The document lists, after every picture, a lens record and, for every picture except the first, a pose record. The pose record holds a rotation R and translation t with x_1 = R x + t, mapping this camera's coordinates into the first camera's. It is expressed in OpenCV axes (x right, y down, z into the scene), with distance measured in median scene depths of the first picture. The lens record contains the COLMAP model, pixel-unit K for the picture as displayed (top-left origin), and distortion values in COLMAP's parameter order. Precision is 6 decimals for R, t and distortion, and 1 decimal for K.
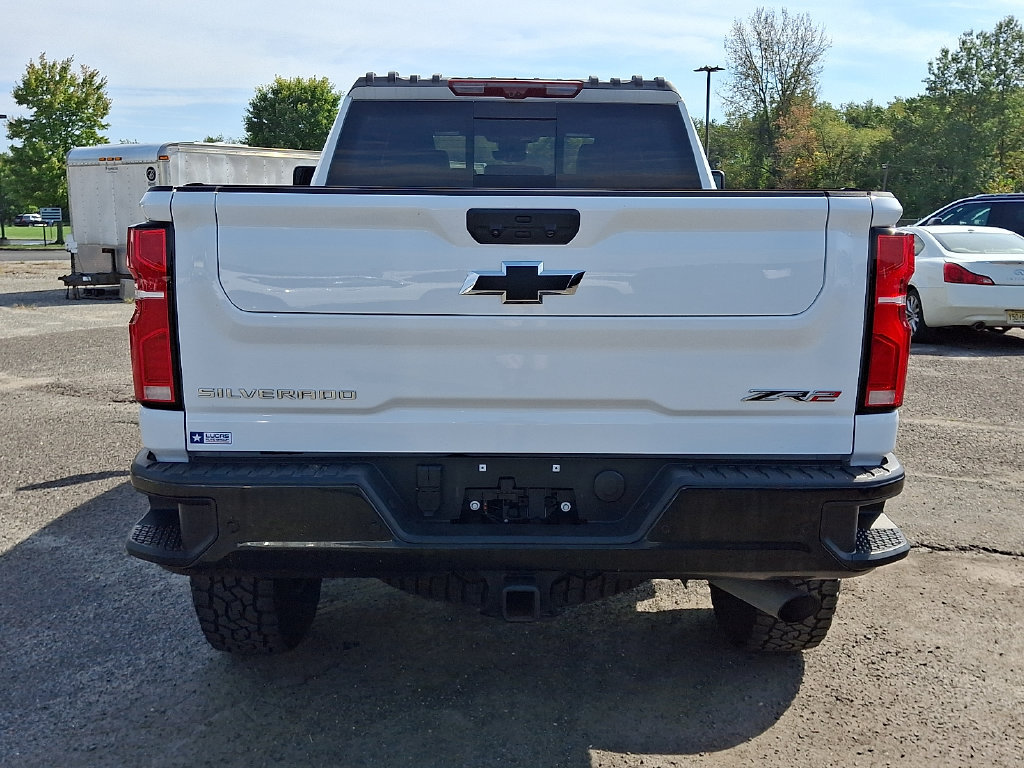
lens RADIAL K [[1065.8, 0, 513.4], [0, 1065.8, 400.0], [0, 0, 1]] dist [0.170934, -0.383359]
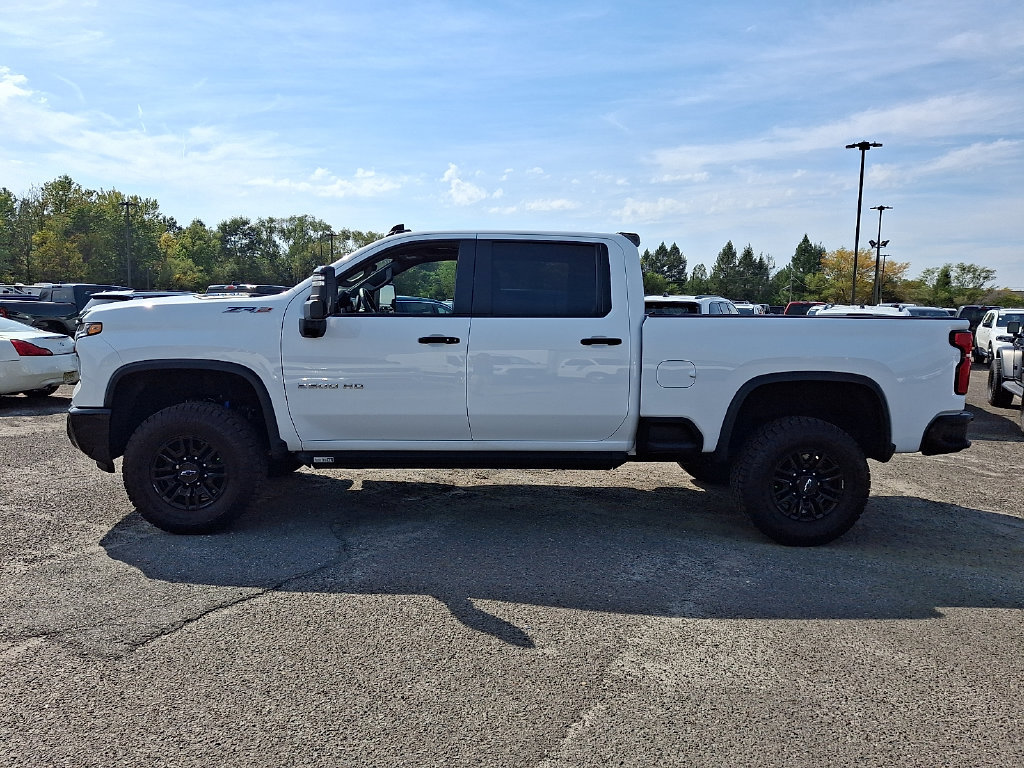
lens RADIAL K [[778.8, 0, 512.0], [0, 778.8, 384.0], [0, 0, 1]] dist [0.001884, 0.003952]
pose [[-0.028911, -0.104972, 0.994055, -1.260438], [0.150177, 0.982727, 0.108143, -0.227702], [-0.988236, 0.152411, -0.012647, 1.188876]]
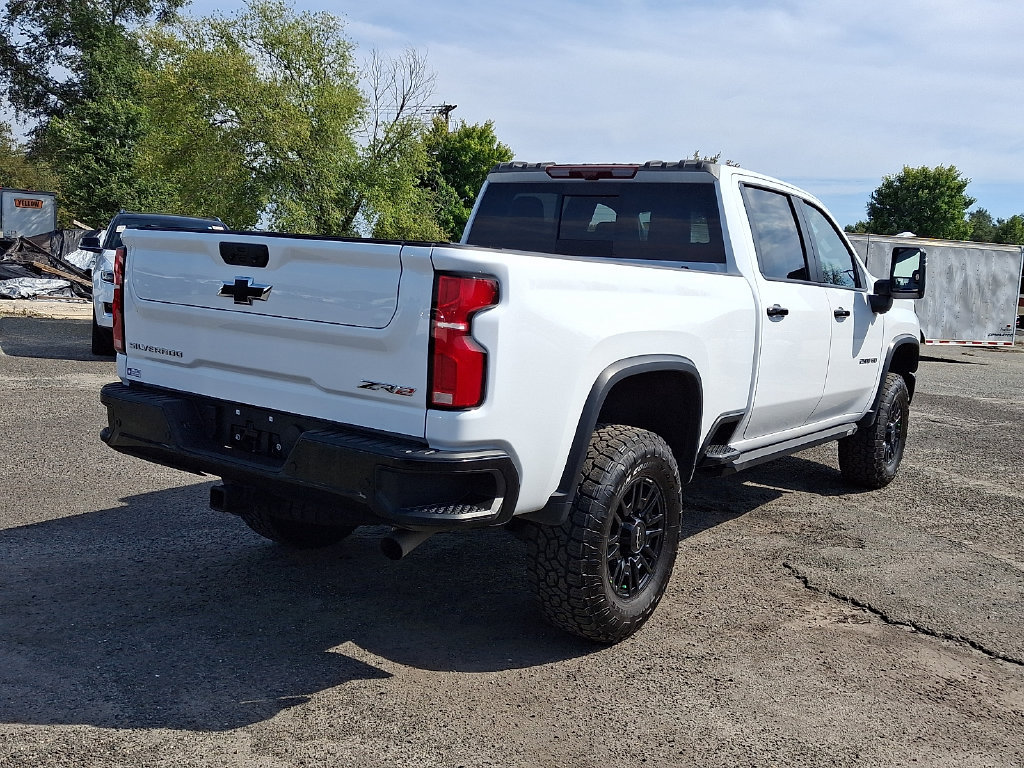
lens RADIAL K [[967.1, 0, 500.7], [0, 967.1, 388.2], [0, 0, 1]] dist [0.103954, -0.207304]
pose [[0.803199, 0.118952, -0.583713, 0.585904], [-0.158837, 0.987152, -0.017395, -0.002905], [0.574144, 0.106687, 0.811774, 0.043470]]
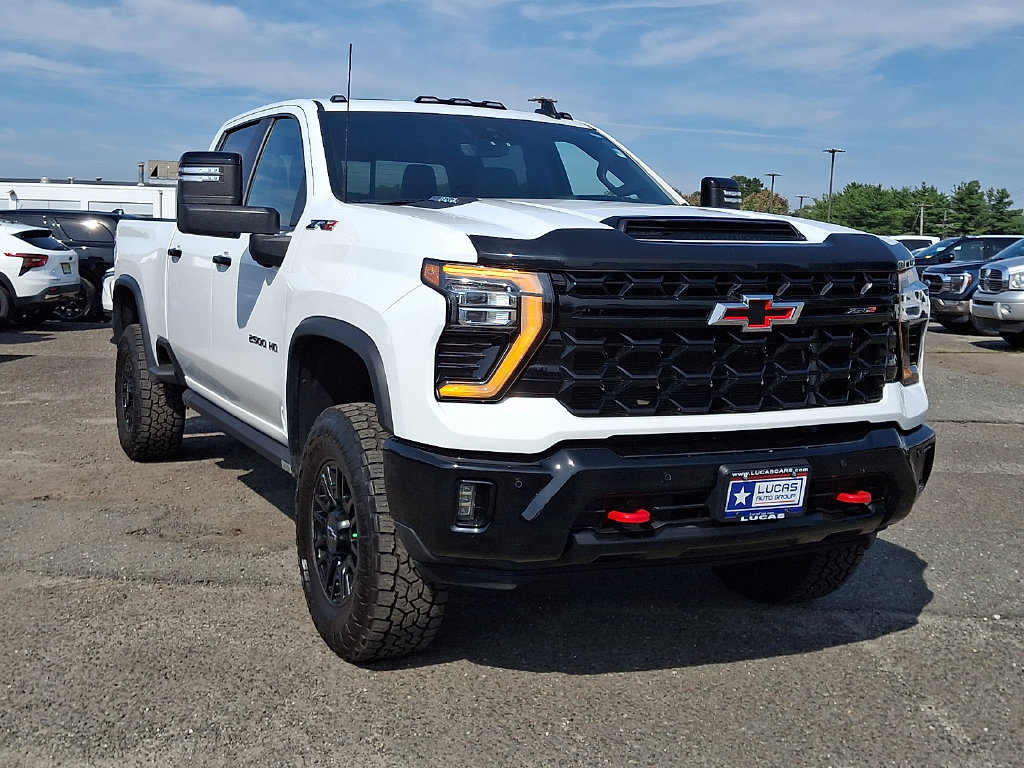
lens RADIAL K [[1222.0, 0, 512.0], [0, 1222.0, 384.0], [0, 0, 1]] dist [0.217605, -0.551261]
pose [[-0.891909, 0.023462, -0.451607, 0.490400], [-0.107150, 0.959250, 0.261454, -0.404933], [0.439338, 0.281583, -0.853049, 2.405387]]
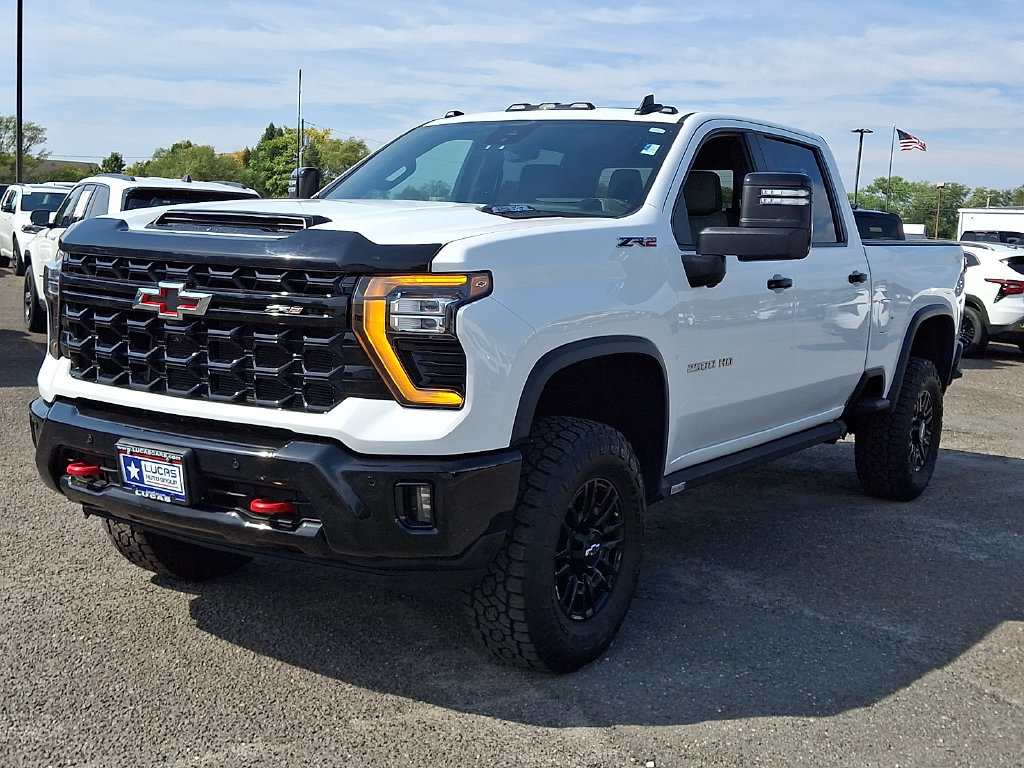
lens RADIAL K [[1299.0, 0, 512.0], [0, 1299.0, 384.0], [0, 0, 1]] dist [0.247482, -0.666799]
pose [[-0.839620, -0.109848, 0.531951, -0.651396], [0.042181, 0.963194, 0.265476, -0.427898], [-0.541534, 0.245337, -0.804084, 2.383471]]
